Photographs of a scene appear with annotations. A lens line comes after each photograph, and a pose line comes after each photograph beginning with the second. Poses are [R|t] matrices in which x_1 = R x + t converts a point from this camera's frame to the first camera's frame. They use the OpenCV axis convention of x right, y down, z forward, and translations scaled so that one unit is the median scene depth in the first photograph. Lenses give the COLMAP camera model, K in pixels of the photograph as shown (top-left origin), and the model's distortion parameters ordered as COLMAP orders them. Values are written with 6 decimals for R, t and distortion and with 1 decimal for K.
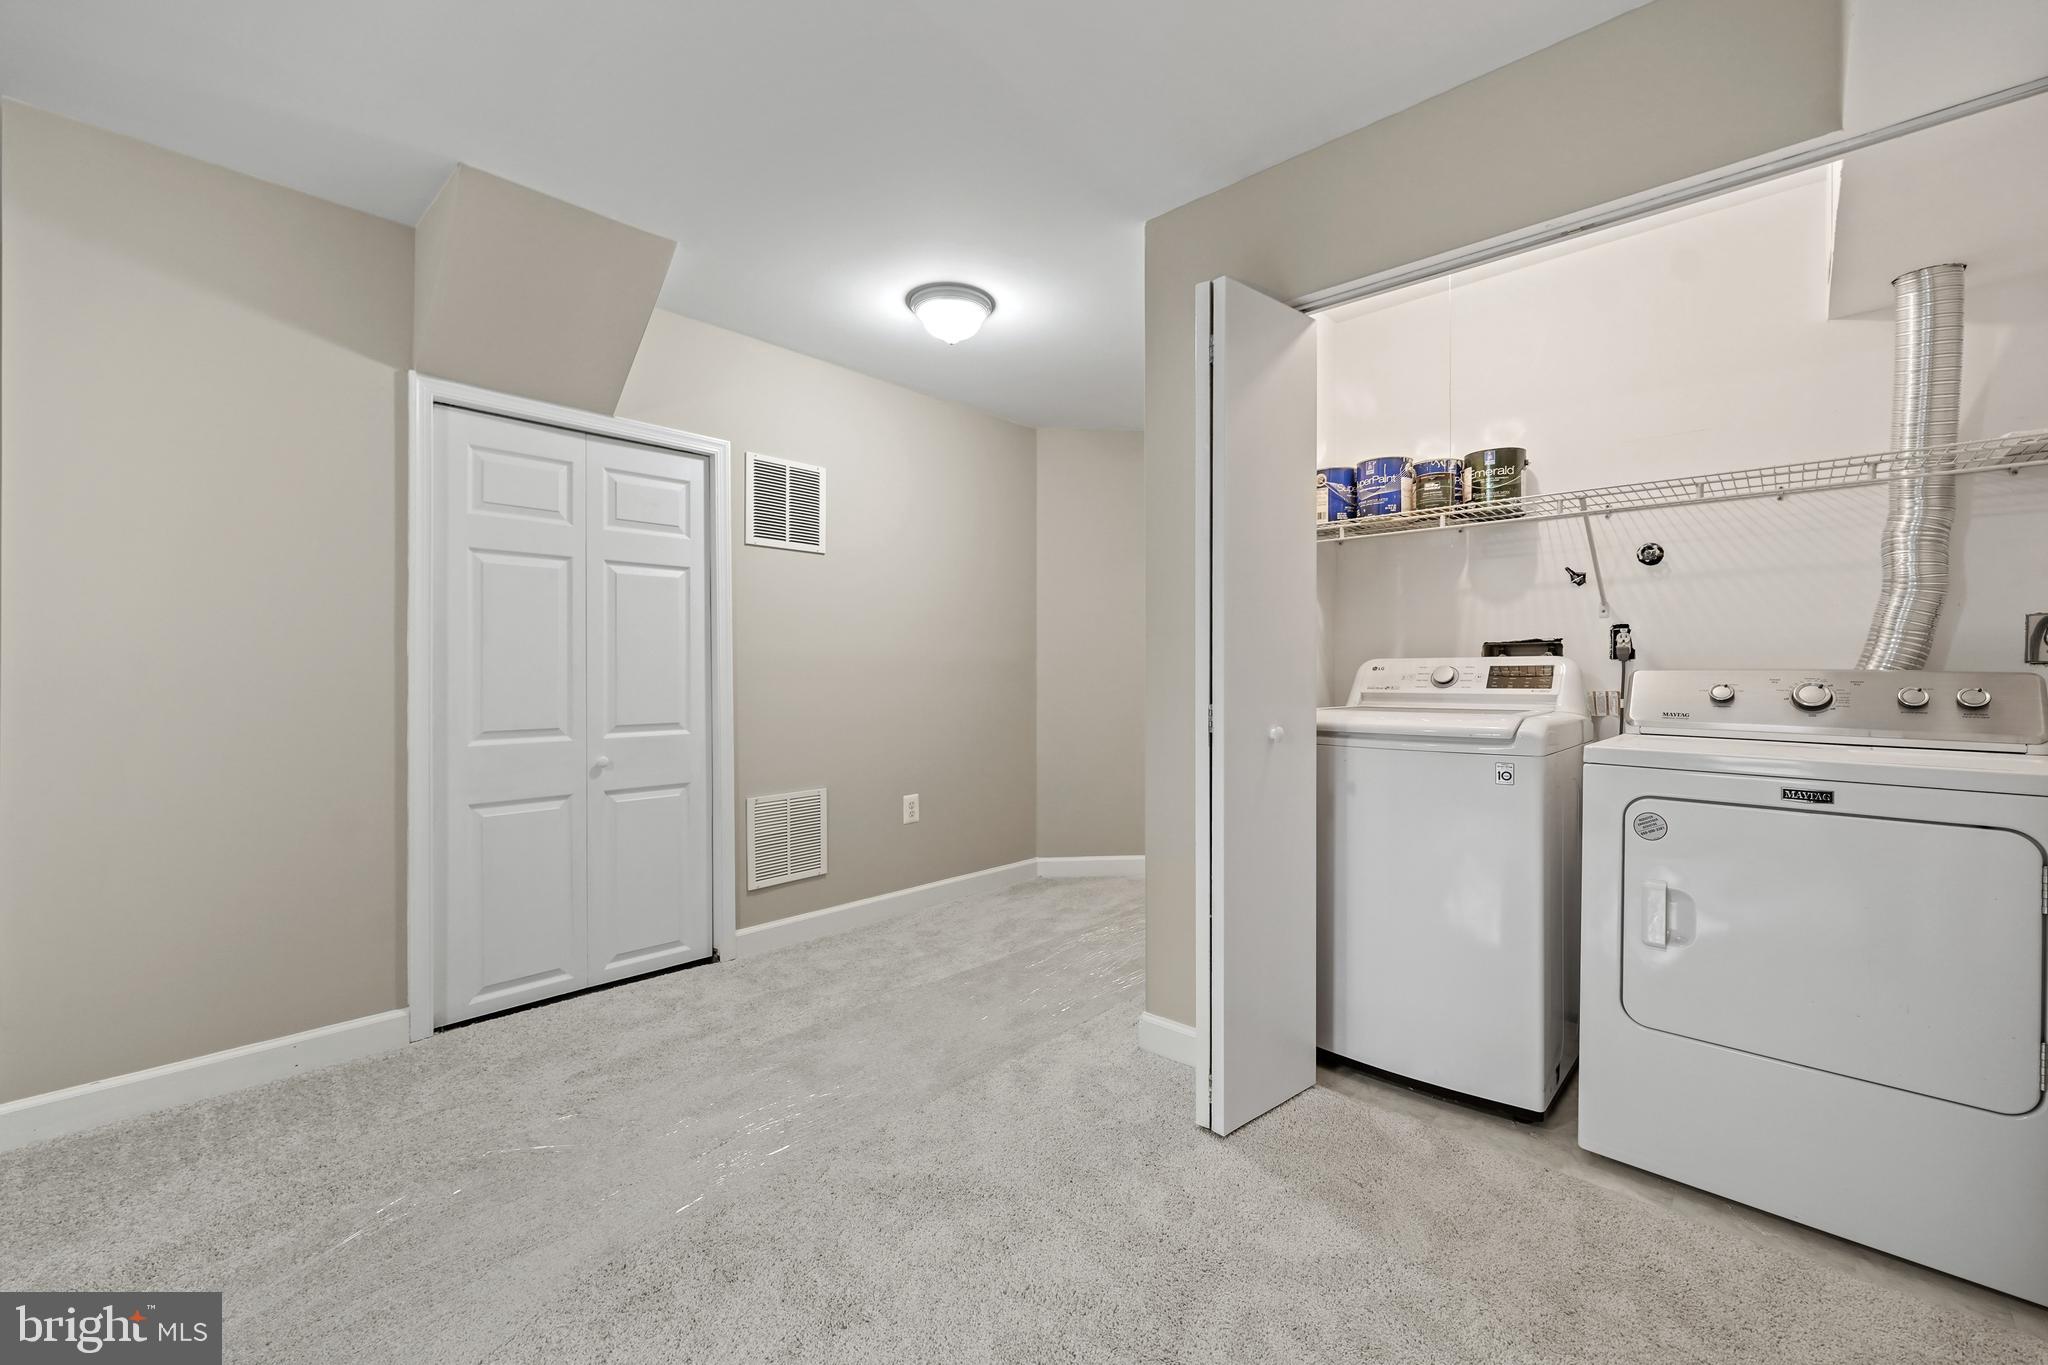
lens RADIAL K [[829.5, 0, 1016.2], [0, 829.5, 669.6], [0, 0, 1]] dist [-0.000004, 0.000086]
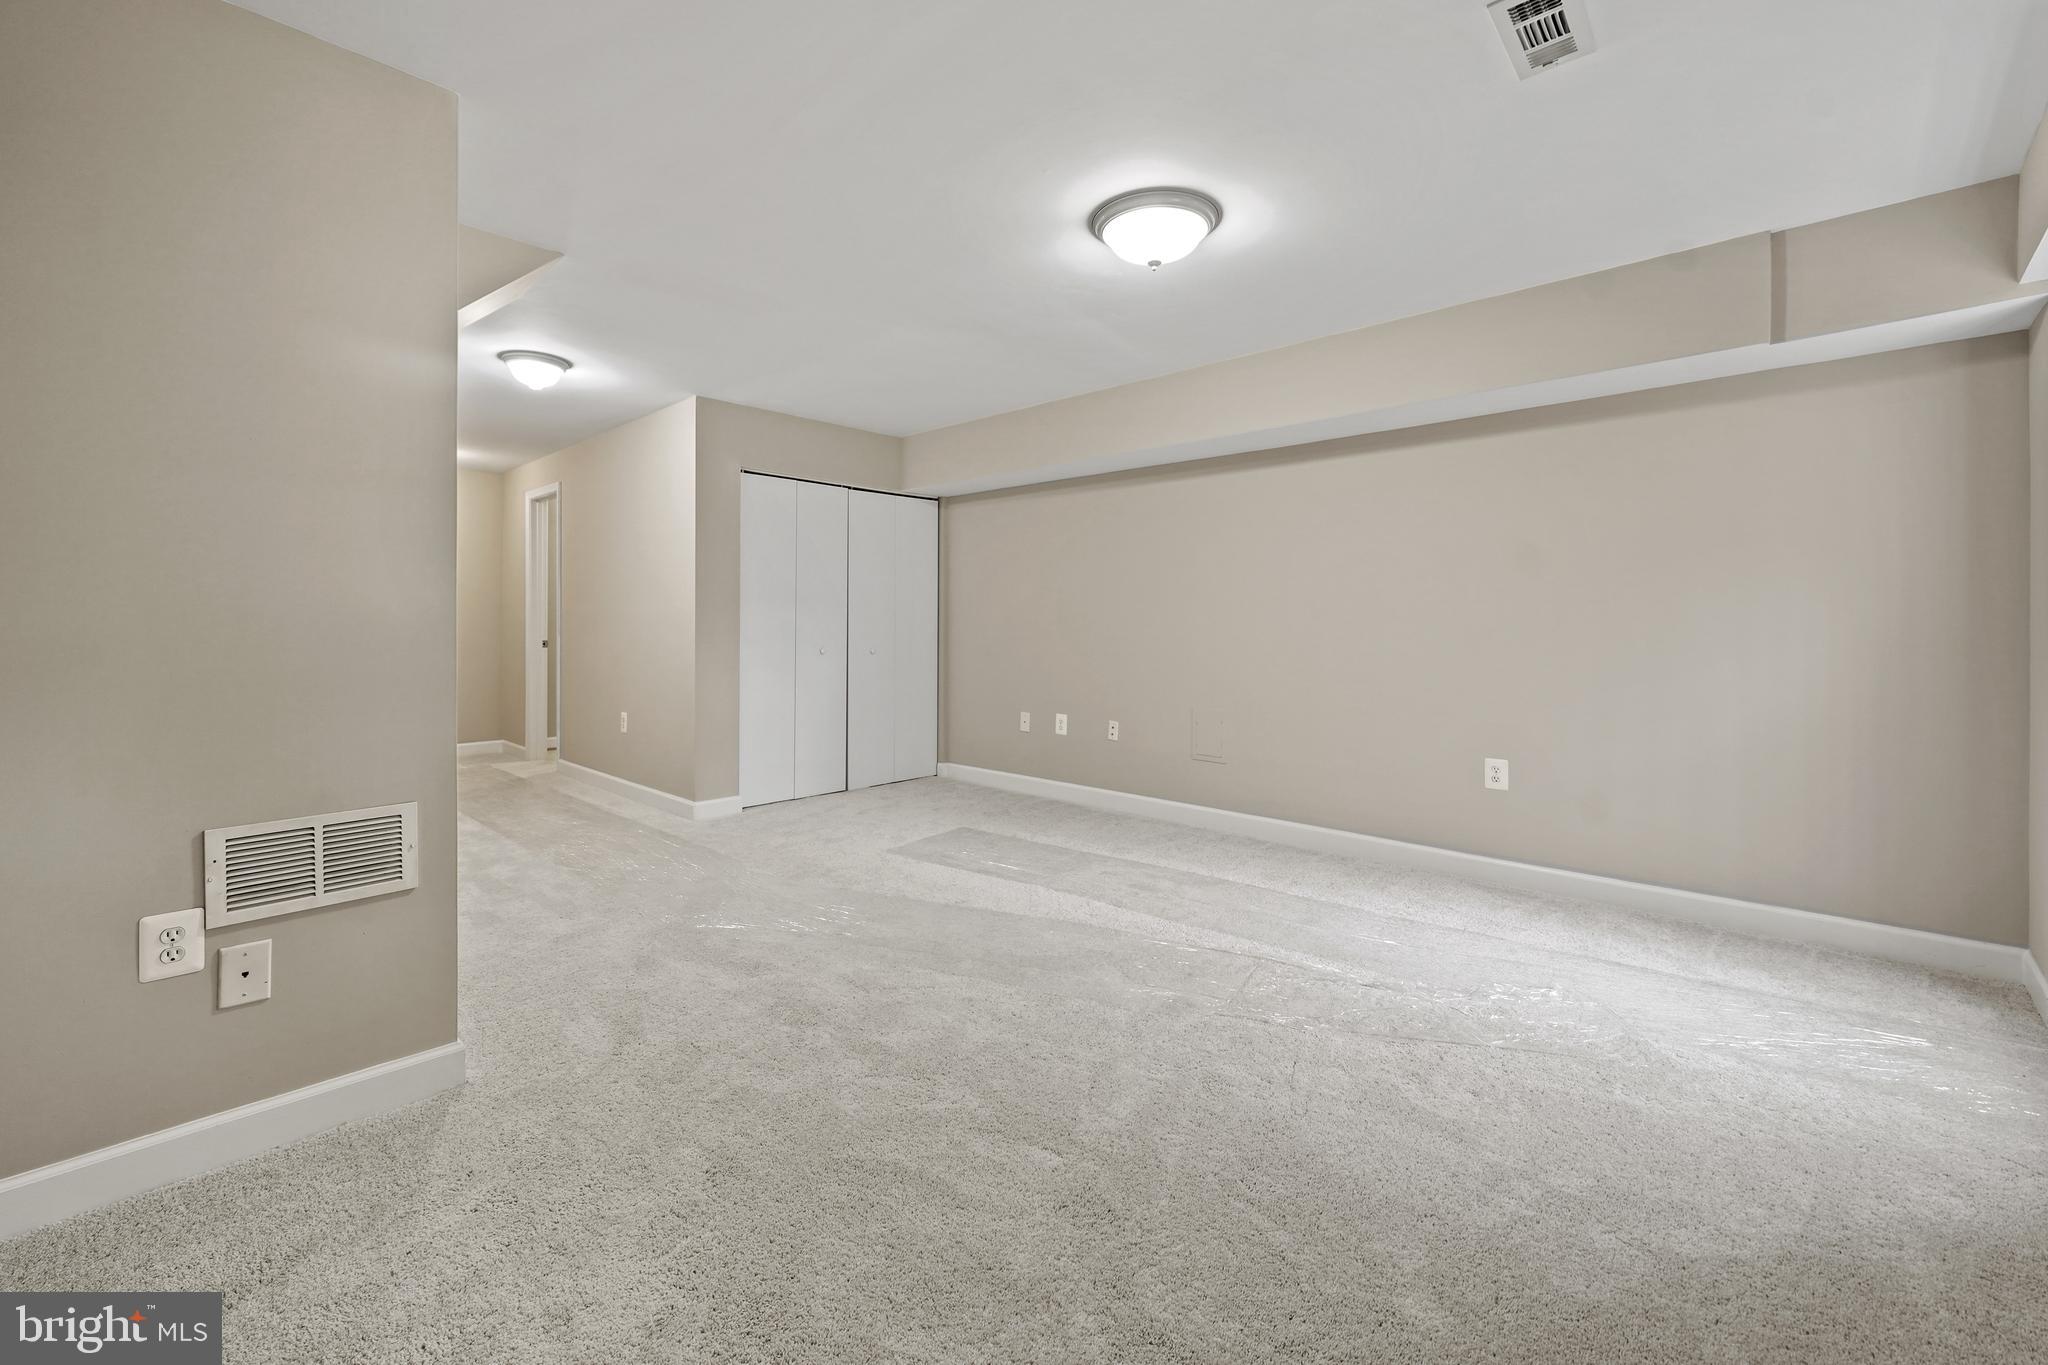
lens RADIAL K [[829.5, 0, 1044.1], [0, 829.5, 632.5], [0, 0, 1]] dist [-0.000004, 0.000086]
pose [[-0.004860, -0.018676, 0.999814, -1.493272], [0.000238, 0.999826, 0.018677, -0.012035], [-0.999988, 0.000328, -0.004855, 0.167546]]
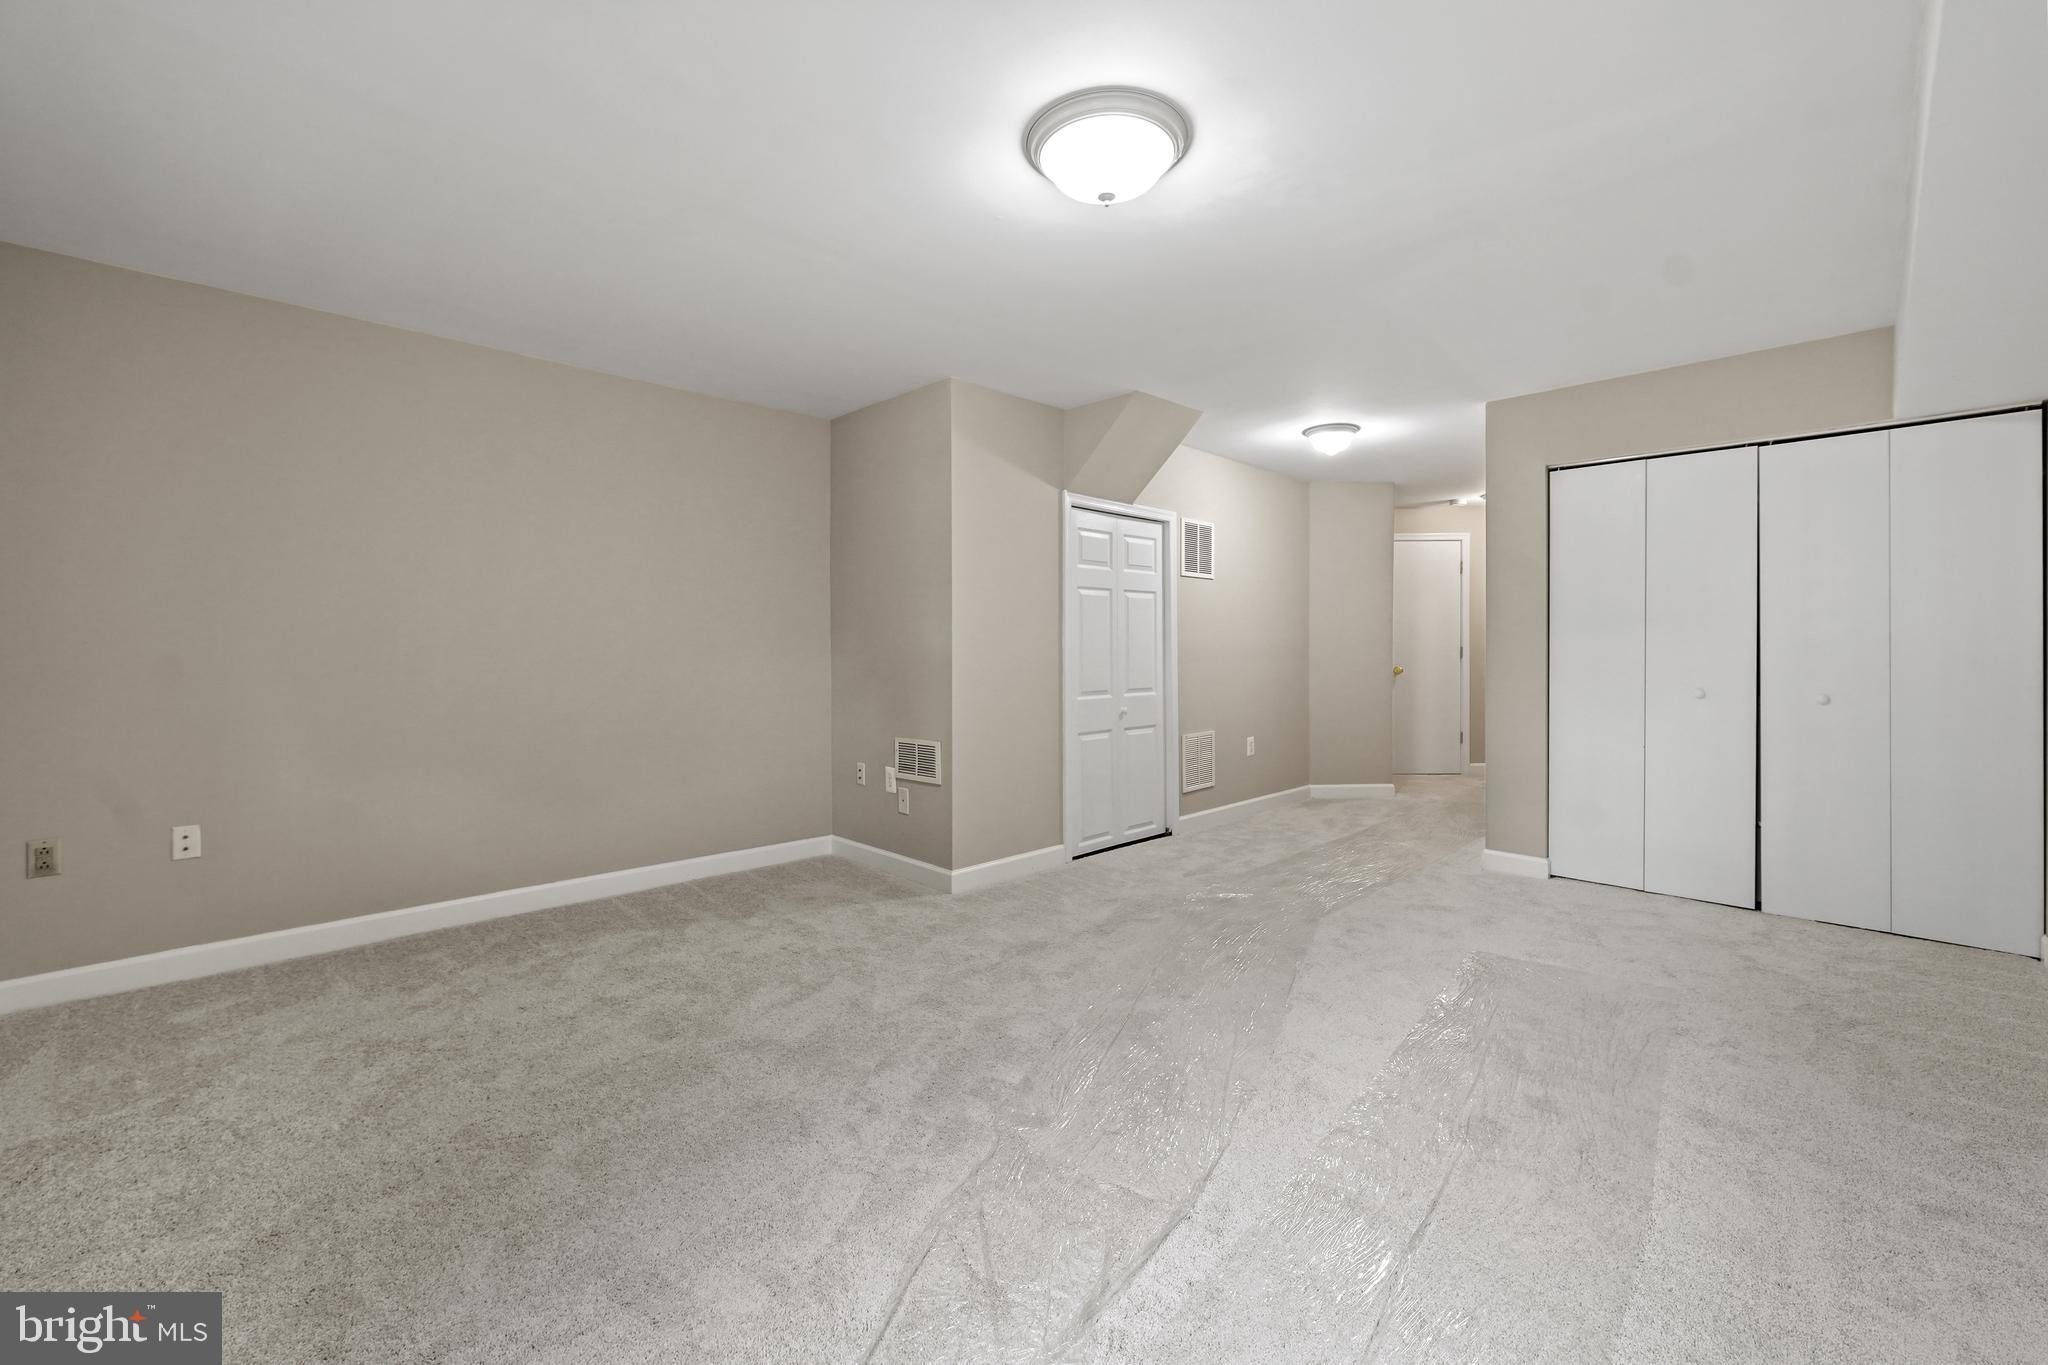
lens RADIAL K [[829.5, 0, 1028.6], [0, 829.5, 656.0], [0, 0, 1]] dist [-0.000004, 0.000086]
pose [[0.999385, -0.006875, -0.034390, -0.629557], [0.007126, 0.999949, 0.007182, -0.011882], [0.034339, -0.007422, 0.999383, -0.673734]]
